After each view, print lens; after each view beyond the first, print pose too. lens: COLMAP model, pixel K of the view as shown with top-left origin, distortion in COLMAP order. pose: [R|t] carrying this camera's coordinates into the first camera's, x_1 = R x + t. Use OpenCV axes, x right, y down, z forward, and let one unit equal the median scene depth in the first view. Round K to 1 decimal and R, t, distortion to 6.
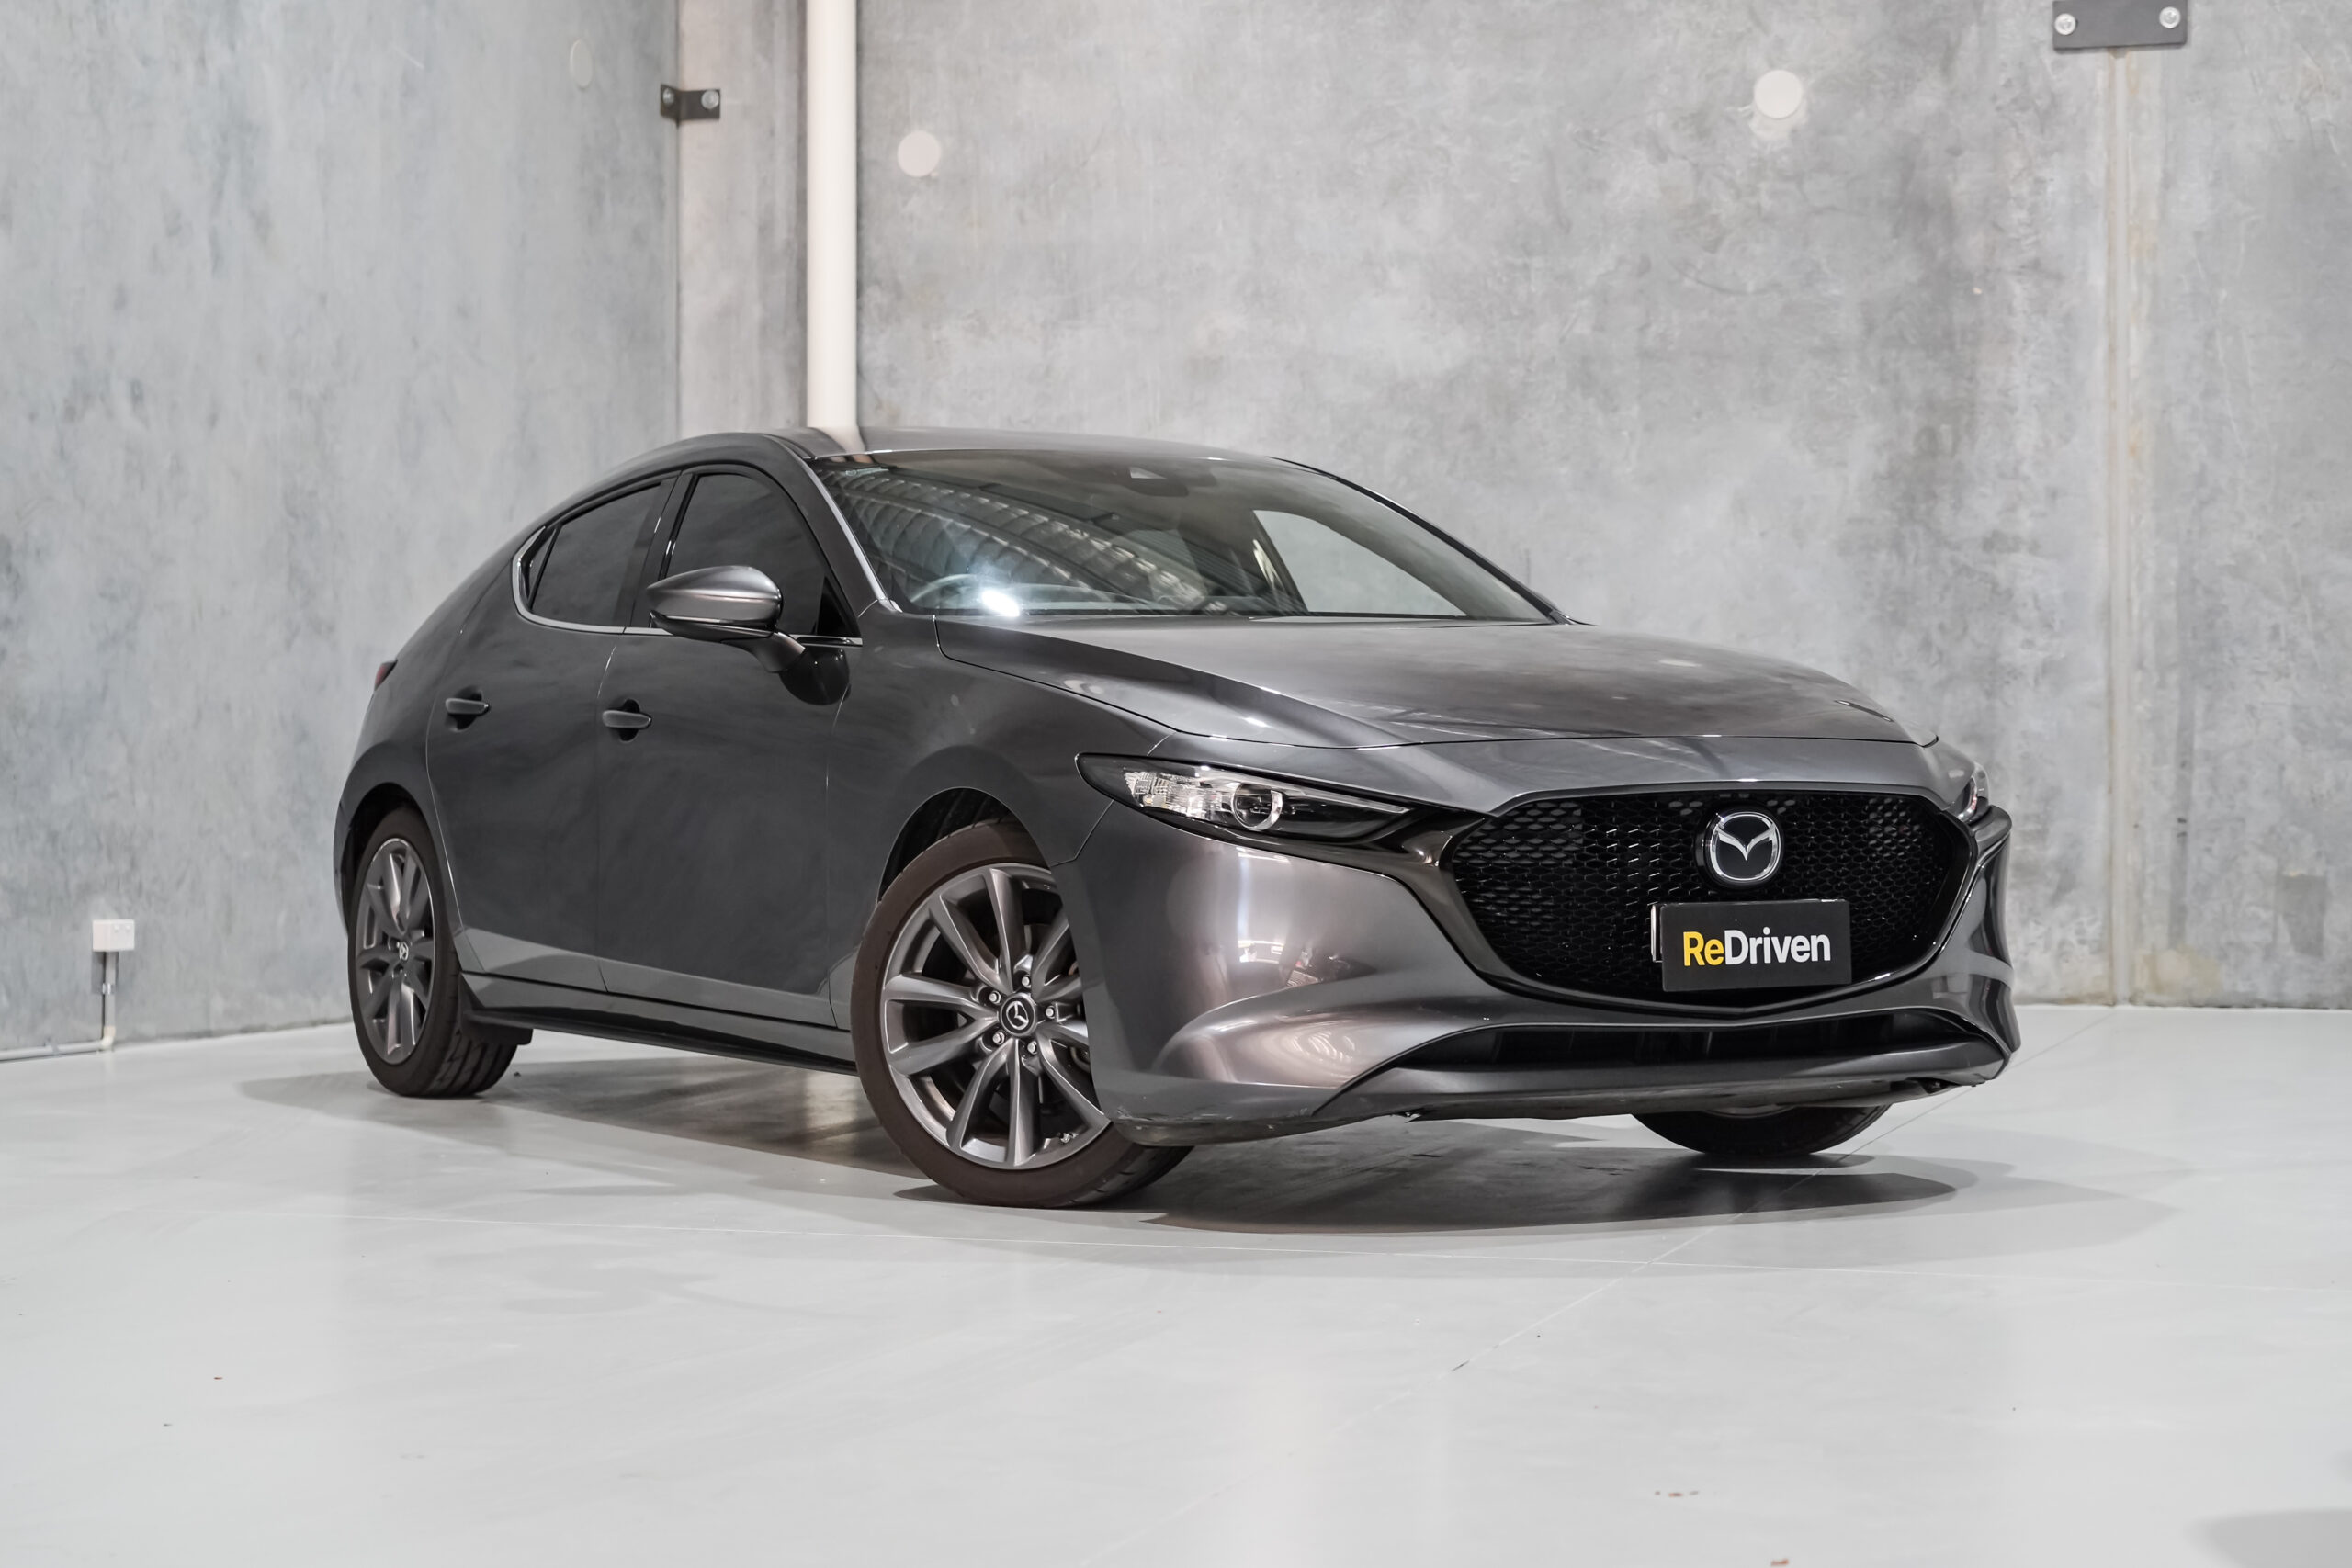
lens RADIAL K [[3579.2, 0, 1304.8], [0, 3579.2, 783.0], [0, 0, 1]] dist [0.168435, 0.000000]
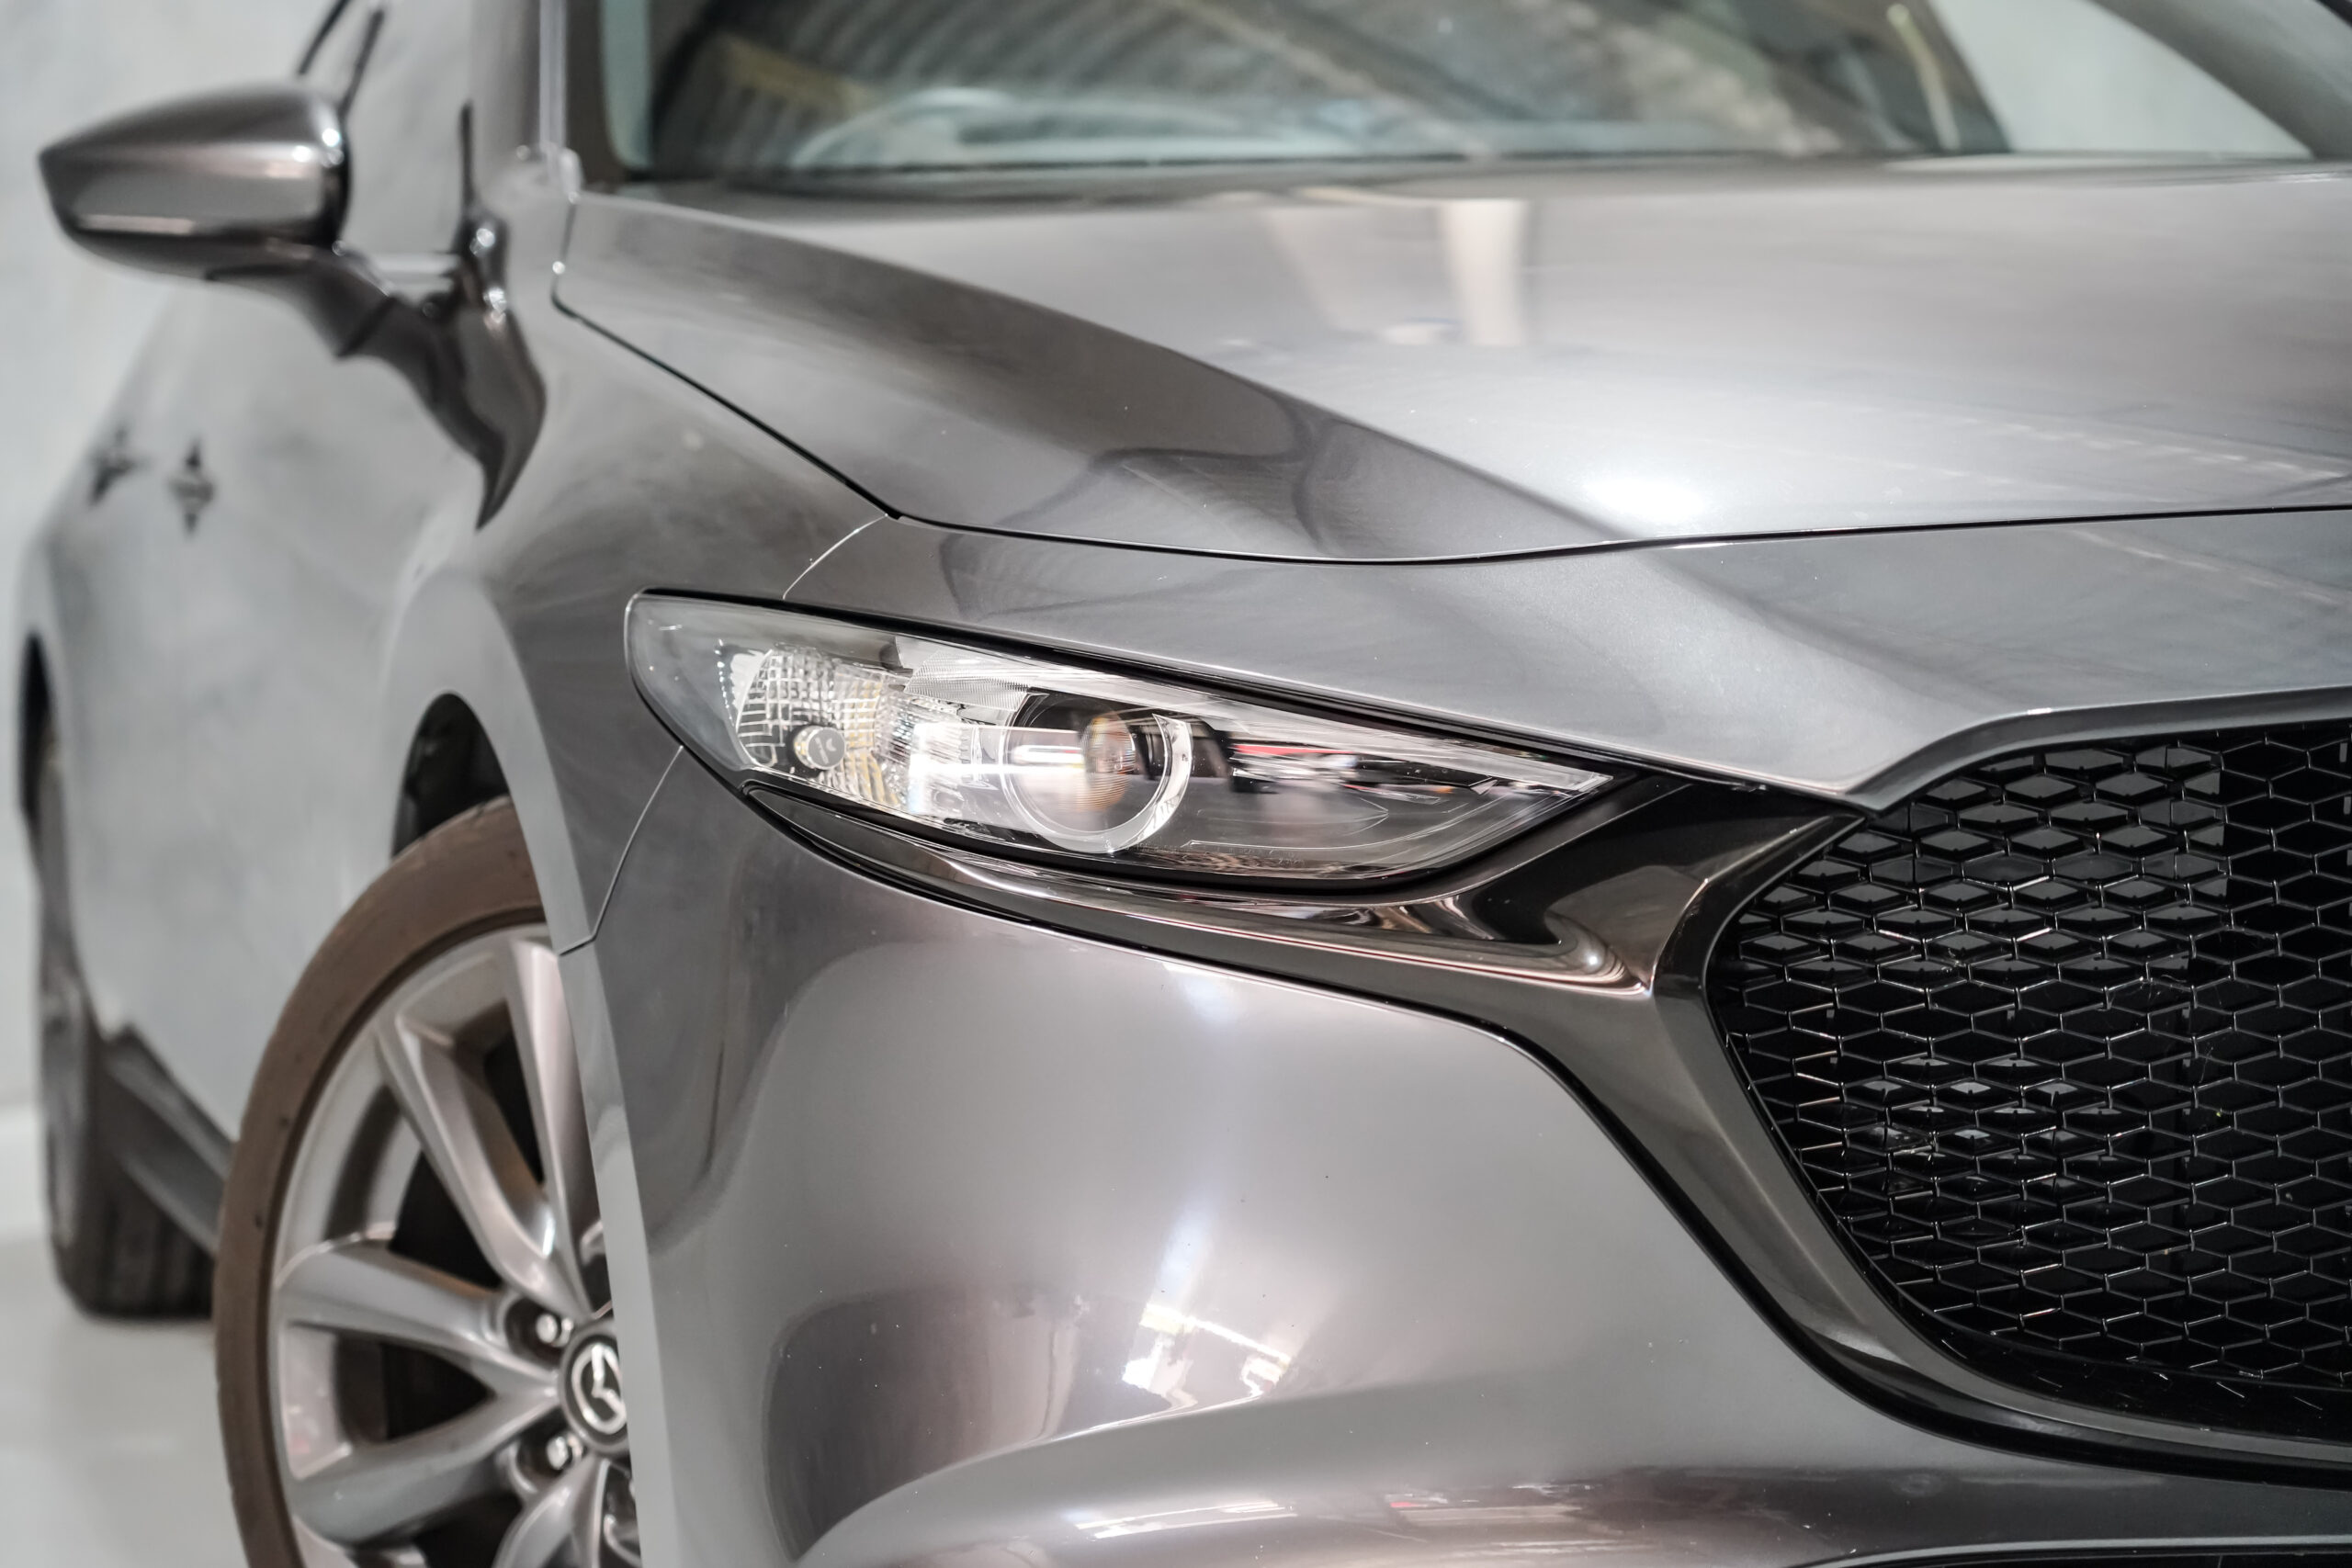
lens RADIAL K [[5545.1, 0, 1176.3], [0, 5545.1, 786.6], [0, 0, 1]] dist [-0.041205, 0.000000]
pose [[0.957532, -0.007911, -0.288217, 0.123170], [0.022636, 0.998601, 0.047794, -0.013677], [0.287436, -0.052288, 0.956372, 0.568576]]
